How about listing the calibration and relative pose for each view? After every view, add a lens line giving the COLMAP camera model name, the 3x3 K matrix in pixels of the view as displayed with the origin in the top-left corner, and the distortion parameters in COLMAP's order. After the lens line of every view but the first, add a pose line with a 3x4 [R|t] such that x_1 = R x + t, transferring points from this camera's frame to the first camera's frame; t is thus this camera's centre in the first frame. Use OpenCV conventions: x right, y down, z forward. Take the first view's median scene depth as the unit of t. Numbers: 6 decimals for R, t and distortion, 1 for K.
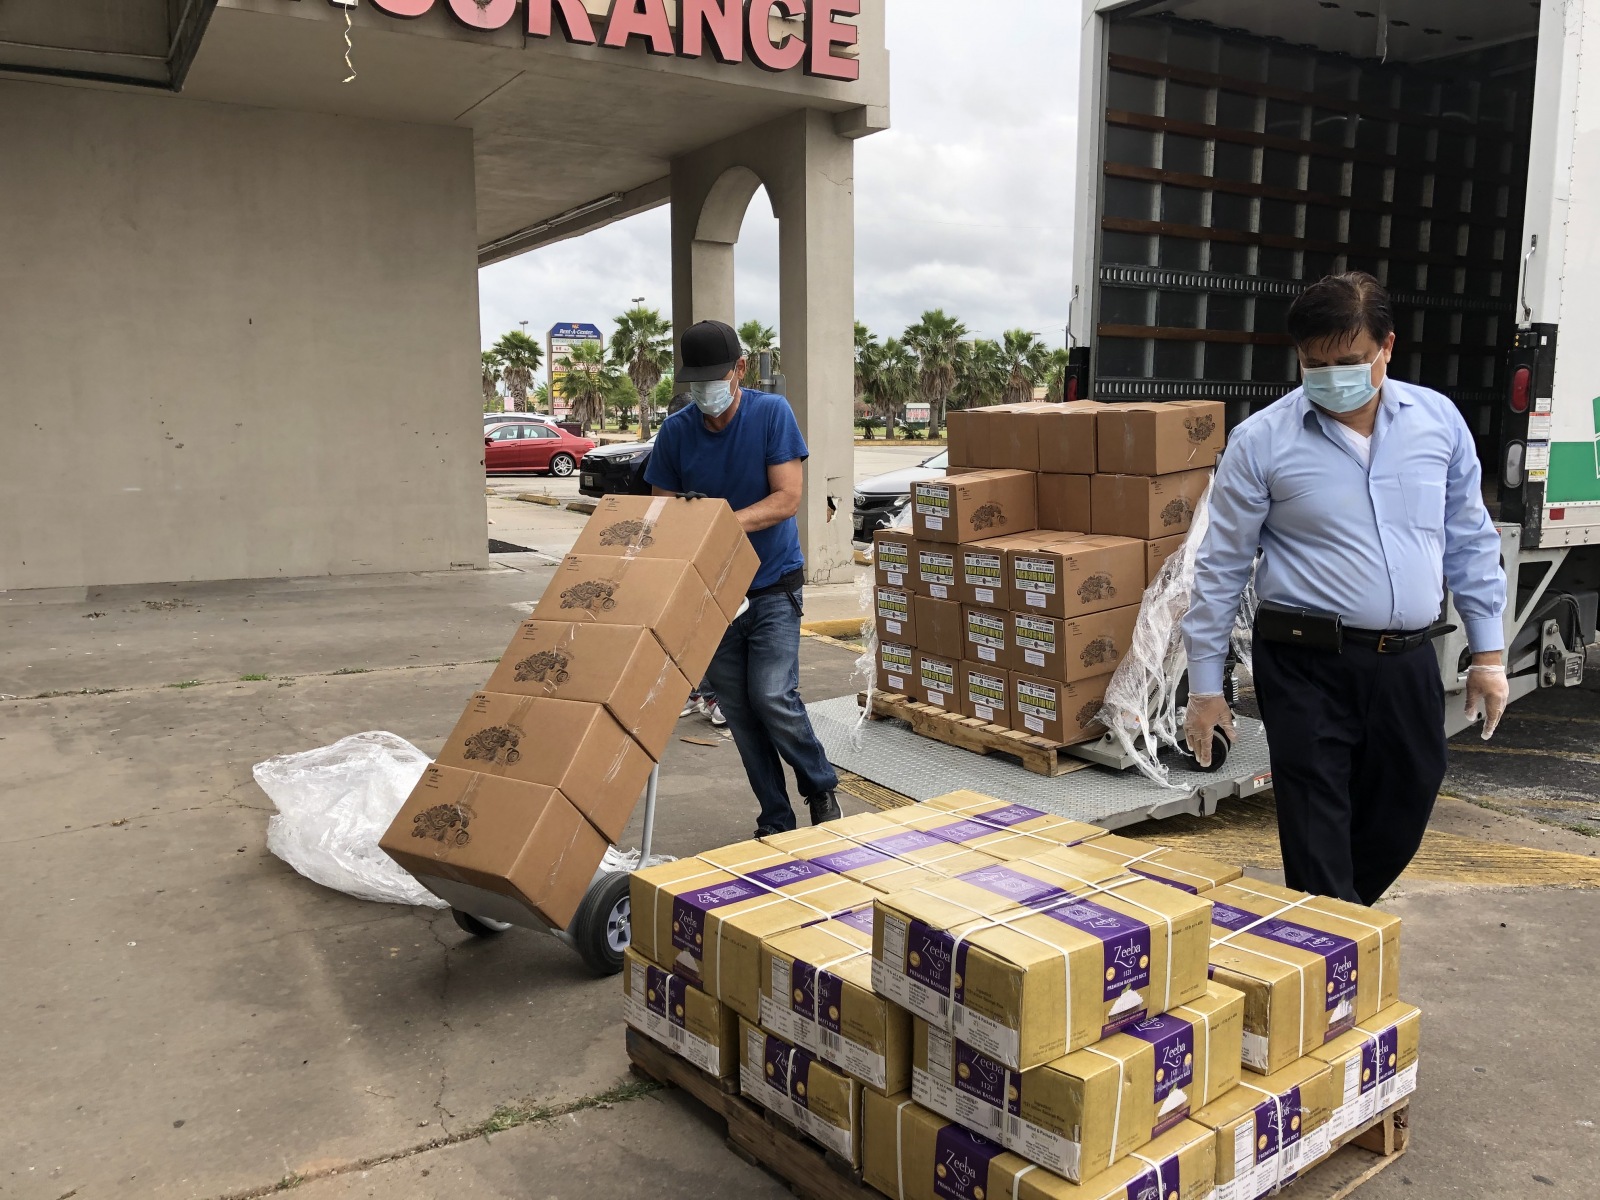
lens RADIAL K [[1309.4, 0, 798.2], [0, 1309.4, 591.1], [0, 0, 1]] dist [0.026562, 0.002544]
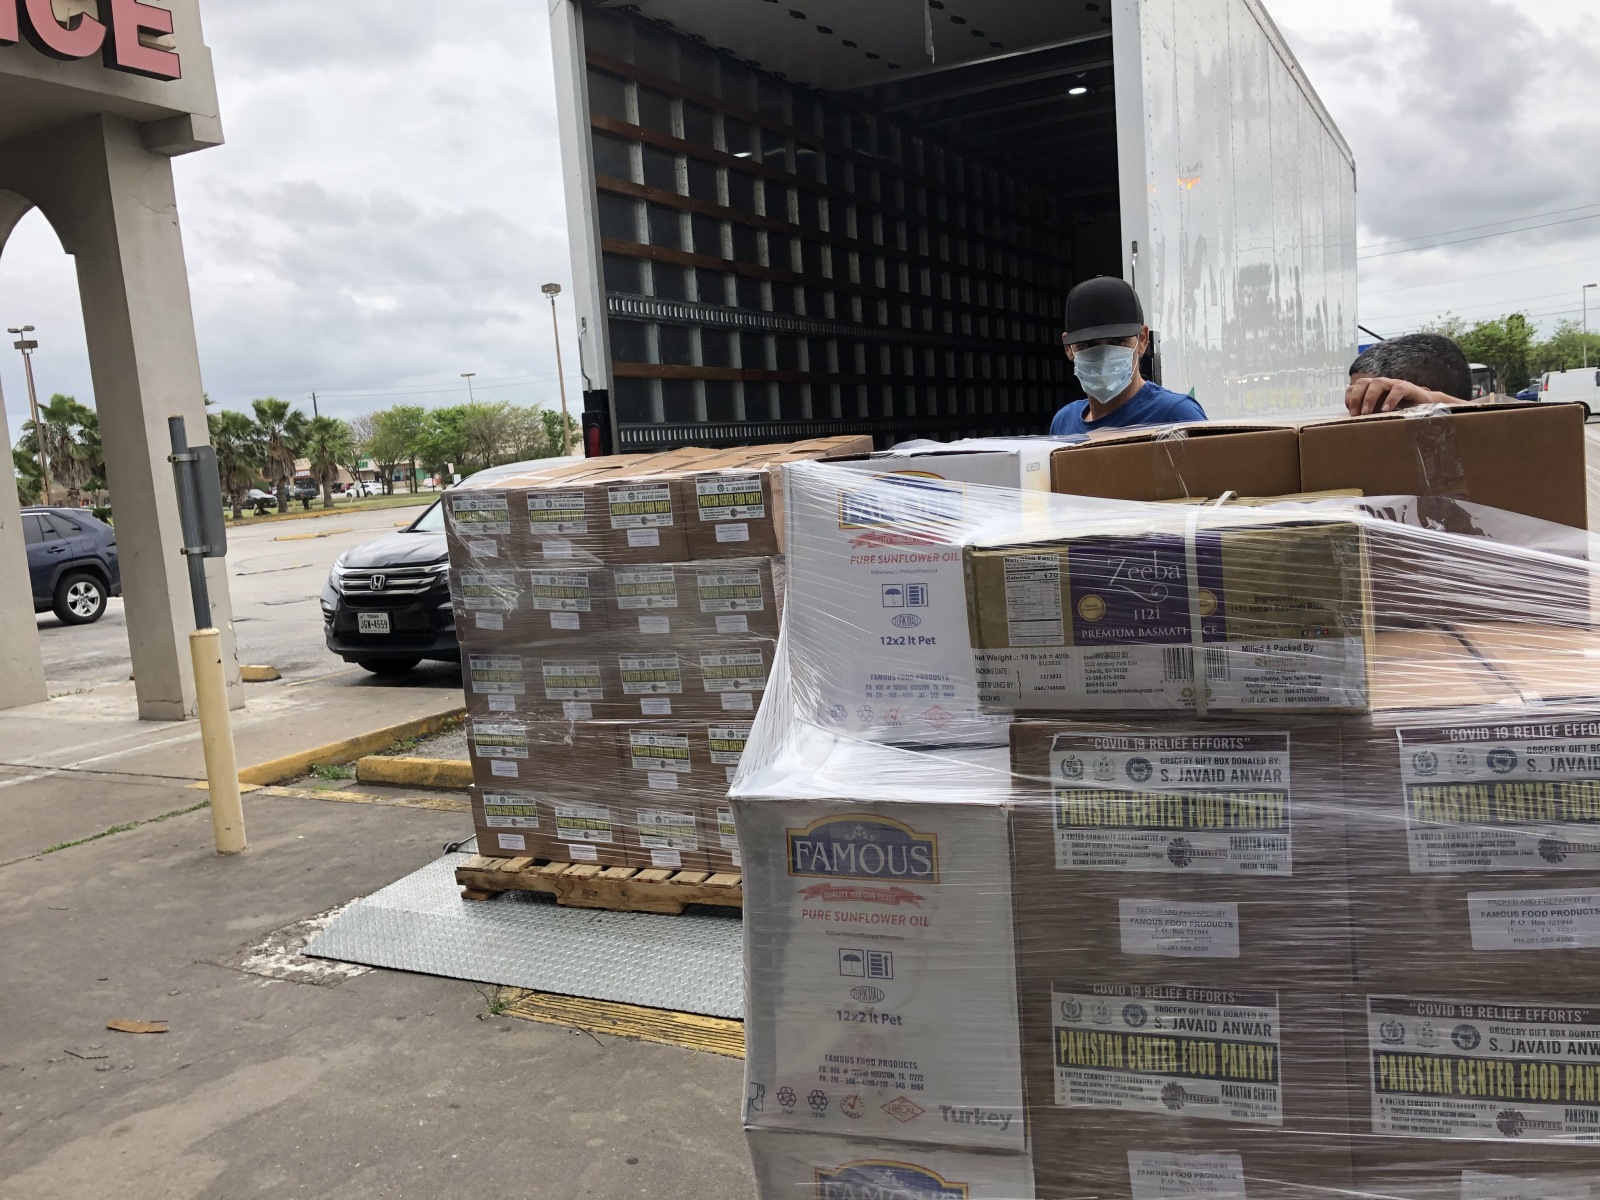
lens RADIAL K [[1315.3, 0, 800.0], [0, 1315.3, 600.0], [0, 0, 1]] dist [0.039666, -0.054941]
pose [[0.848167, -0.134304, 0.512420, -0.120637], [0.154730, 0.987953, 0.002827, -0.034118], [-0.506627, 0.076889, 0.858730, 0.209628]]
